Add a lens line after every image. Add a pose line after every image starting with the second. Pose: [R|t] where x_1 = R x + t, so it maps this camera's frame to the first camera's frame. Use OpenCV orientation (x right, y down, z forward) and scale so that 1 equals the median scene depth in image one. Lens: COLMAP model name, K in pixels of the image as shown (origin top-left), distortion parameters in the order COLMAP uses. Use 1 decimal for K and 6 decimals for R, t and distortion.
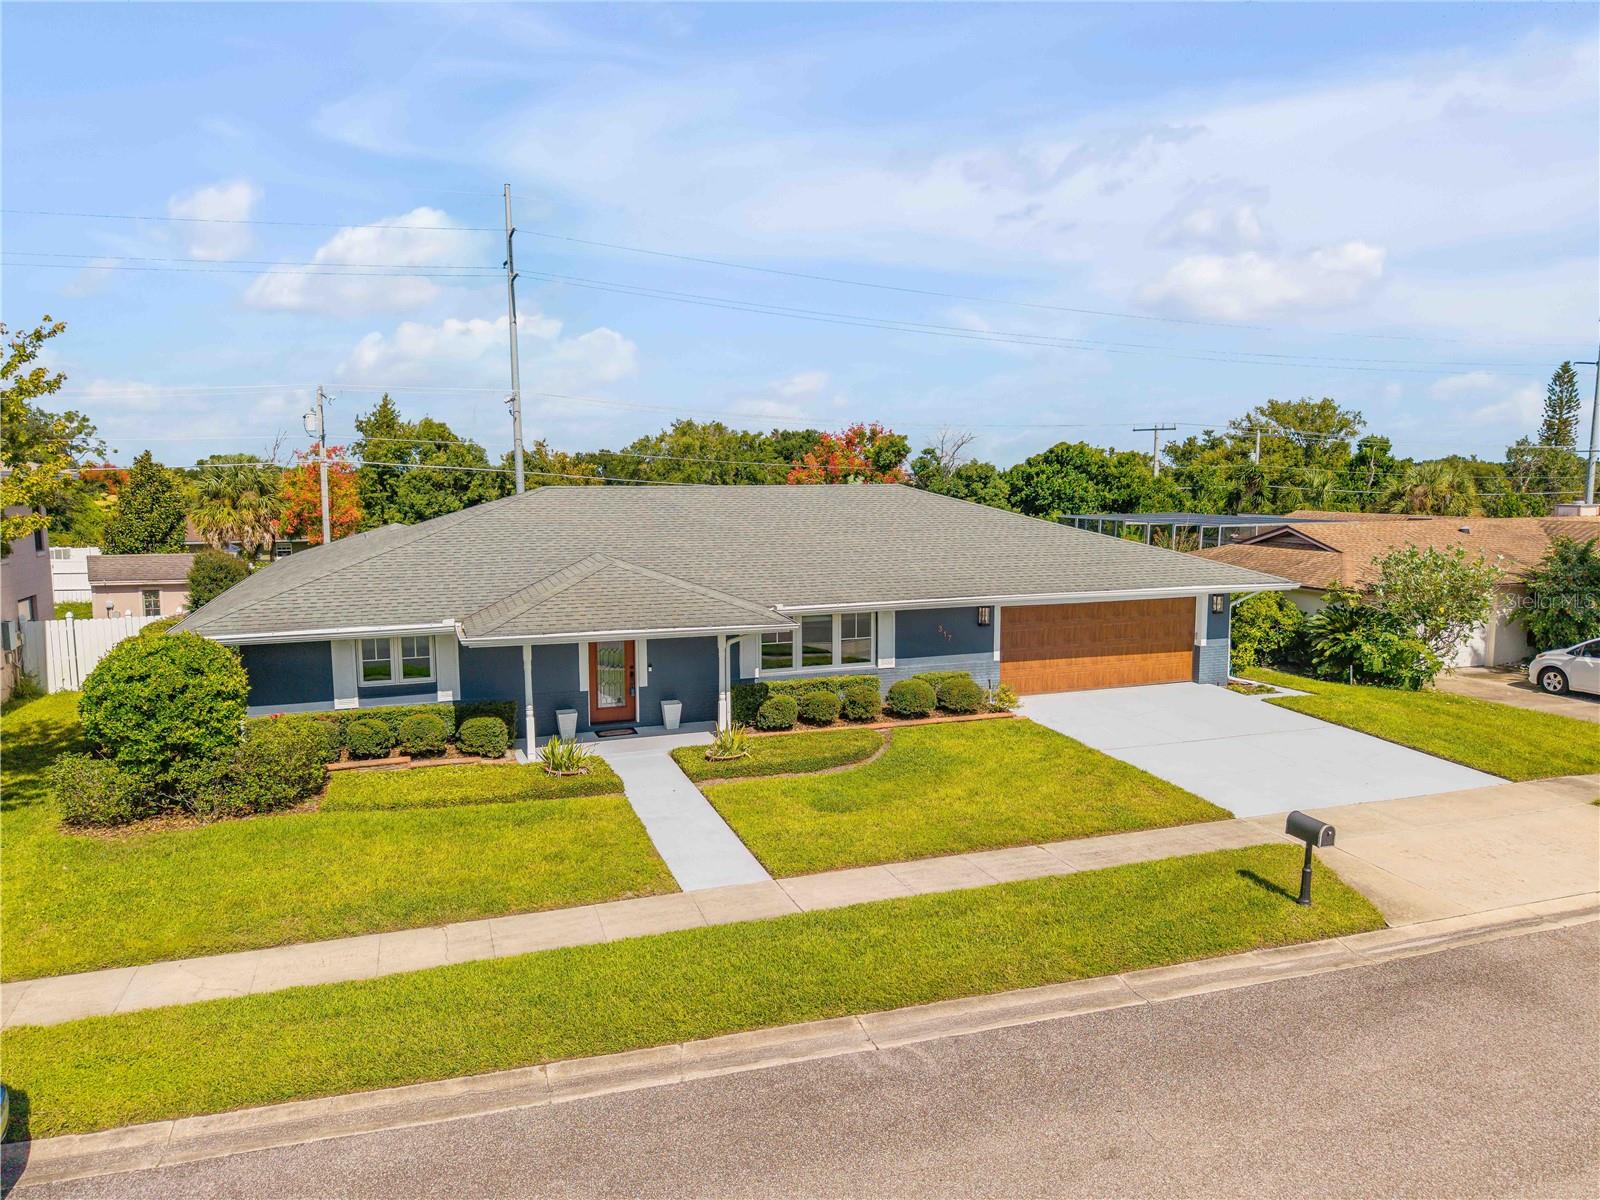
lens RADIAL K [[1075.5, 0, 800.0], [0, 1075.5, 600.0], [0, 0, 1]] dist [0.005377, -0.002229]
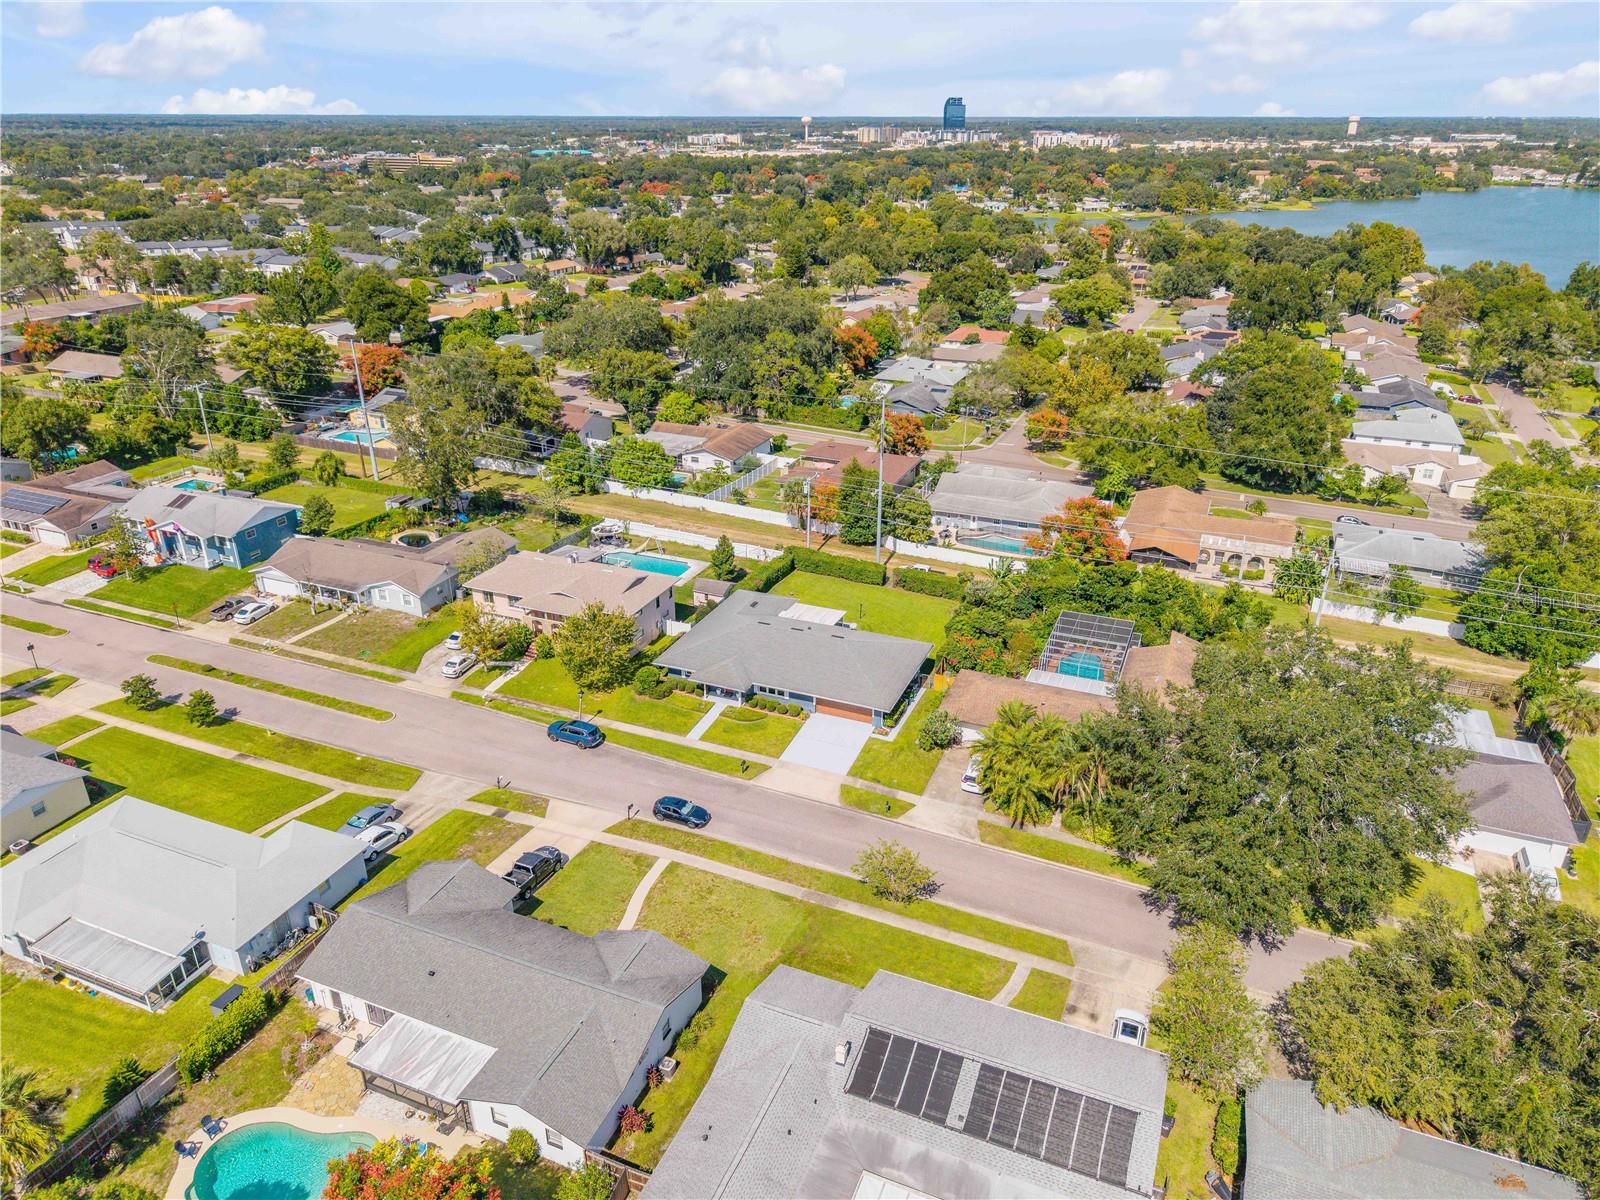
lens RADIAL K [[1070.4, 0, 800.0], [0, 1070.4, 600.0], [0, 0, 1]] dist [0.040260, -0.056075]
pose [[0.733570, 0.284603, -0.617151, 3.267951], [-0.081338, 0.938330, 0.336036, -2.159305], [0.674729, -0.196308, 0.711480, -2.369750]]
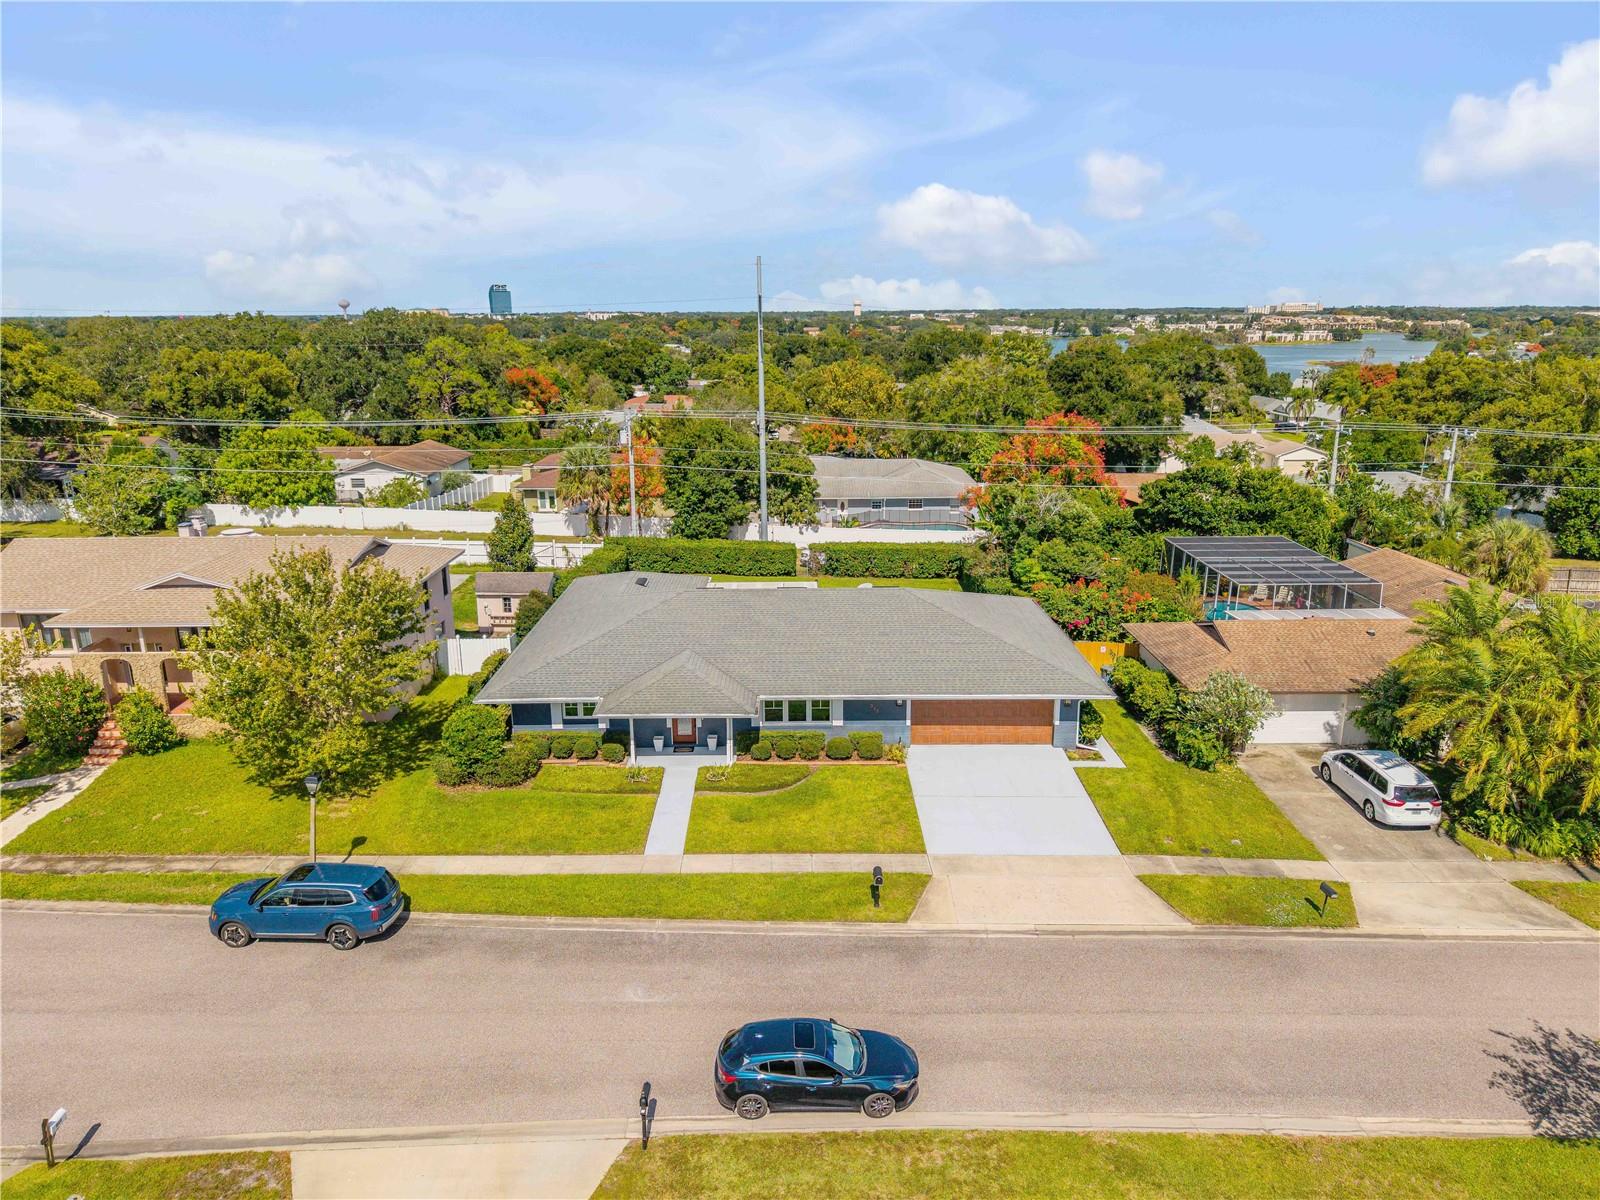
lens RADIAL K [[1070.4, 0, 800.0], [0, 1070.4, 600.0], [0, 0, 1]] dist [0.040260, -0.056075]
pose [[0.940432, 0.087773, -0.328456, 0.731212], [-0.037756, 0.987087, 0.155675, -0.518832], [0.337879, -0.134000, 0.931602, -0.804961]]
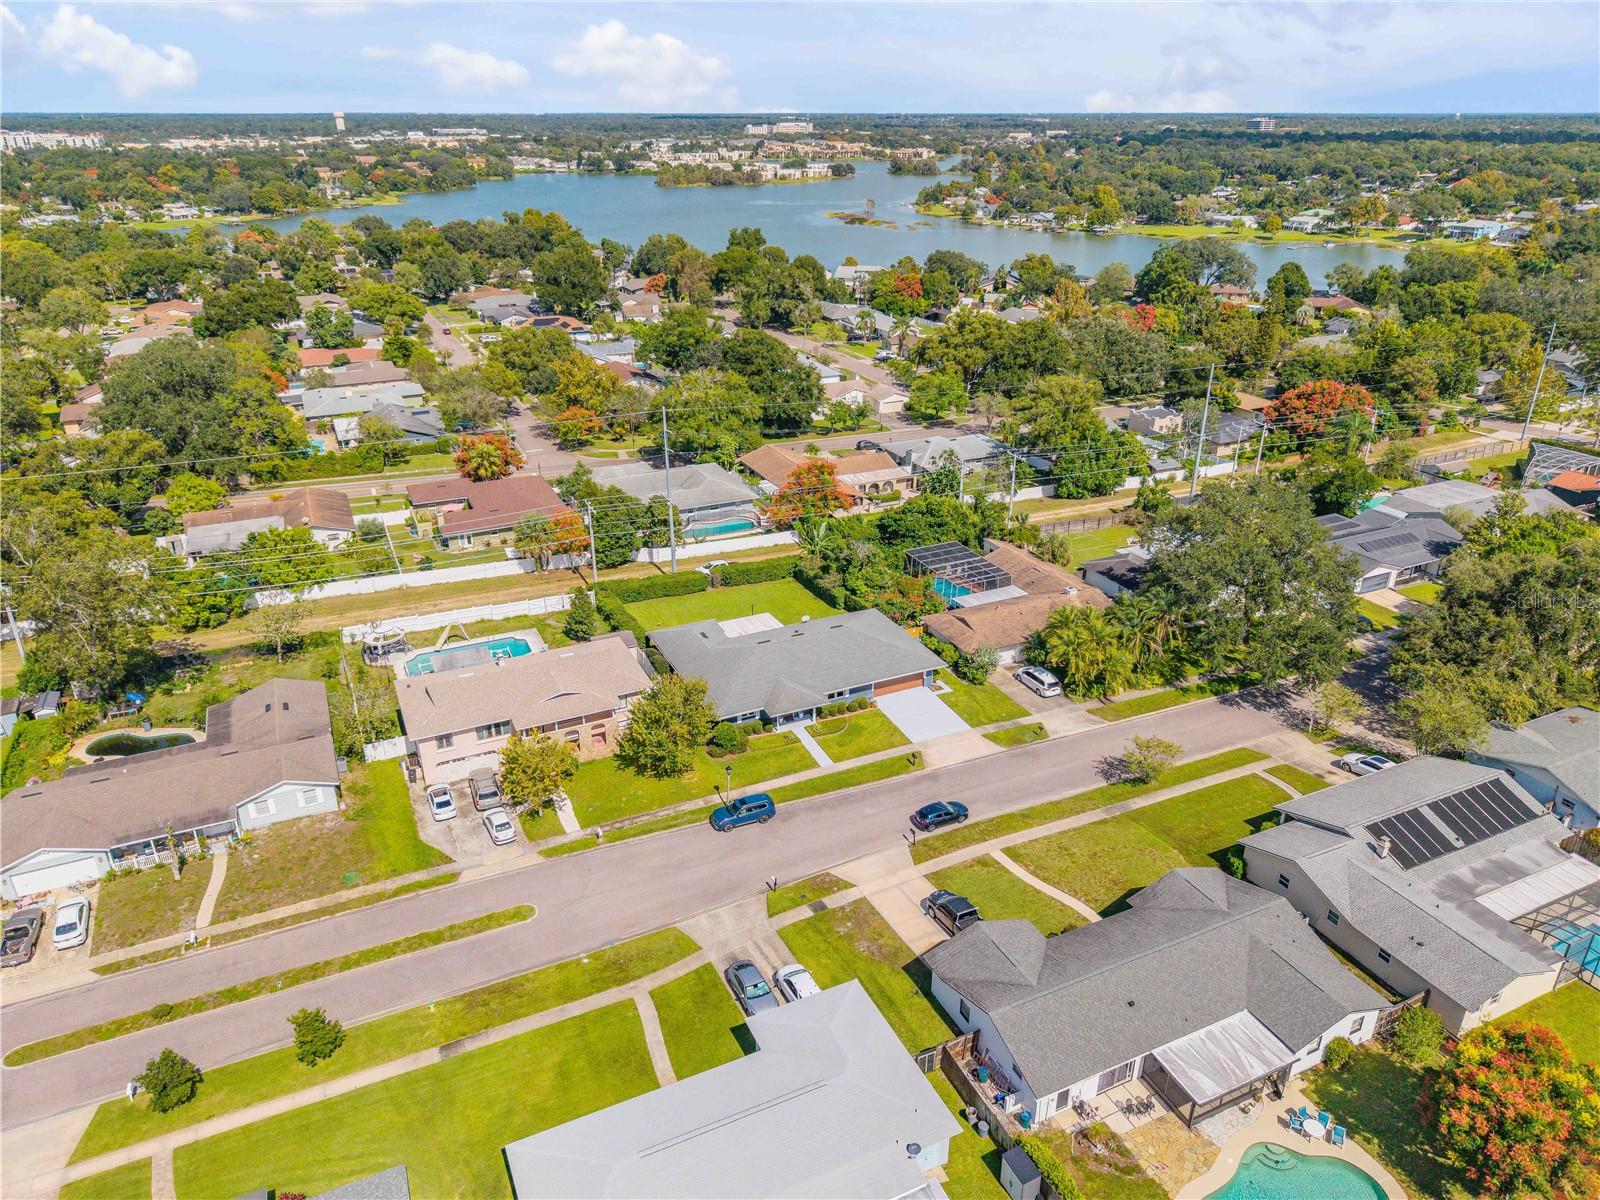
lens RADIAL K [[1070.4, 0, 800.0], [0, 1070.4, 600.0], [0, 0, 1]] dist [0.040260, -0.056075]
pose [[0.996019, -0.032024, 0.083193, -0.556787], [0.004863, 0.951376, 0.307993, -2.012186], [-0.089011, -0.306362, 0.947744, -3.608595]]
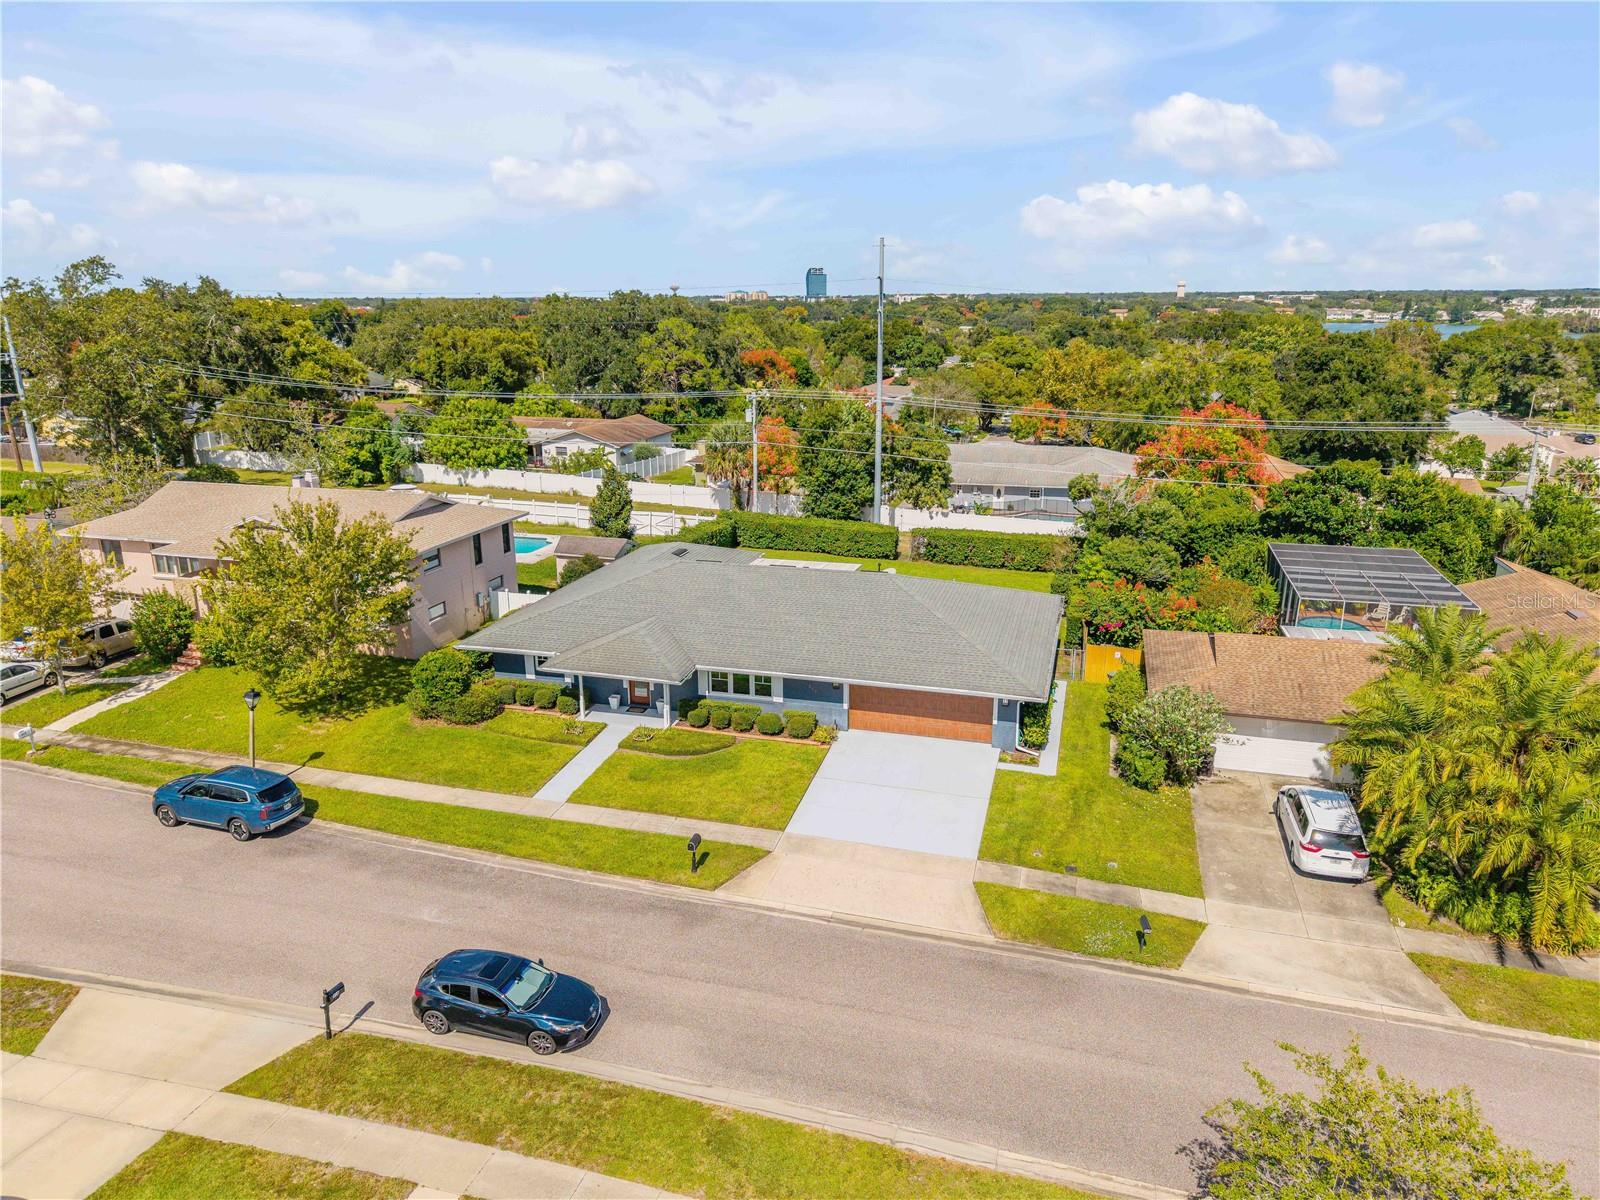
lens RADIAL K [[1070.4, 0, 800.0], [0, 1070.4, 600.0], [0, 0, 1]] dist [0.040260, -0.056075]
pose [[0.809385, 0.161303, -0.564692, 1.374275], [-0.066286, 0.980488, 0.185065, -0.550946], [0.583526, -0.112358, 0.804285, -0.510616]]
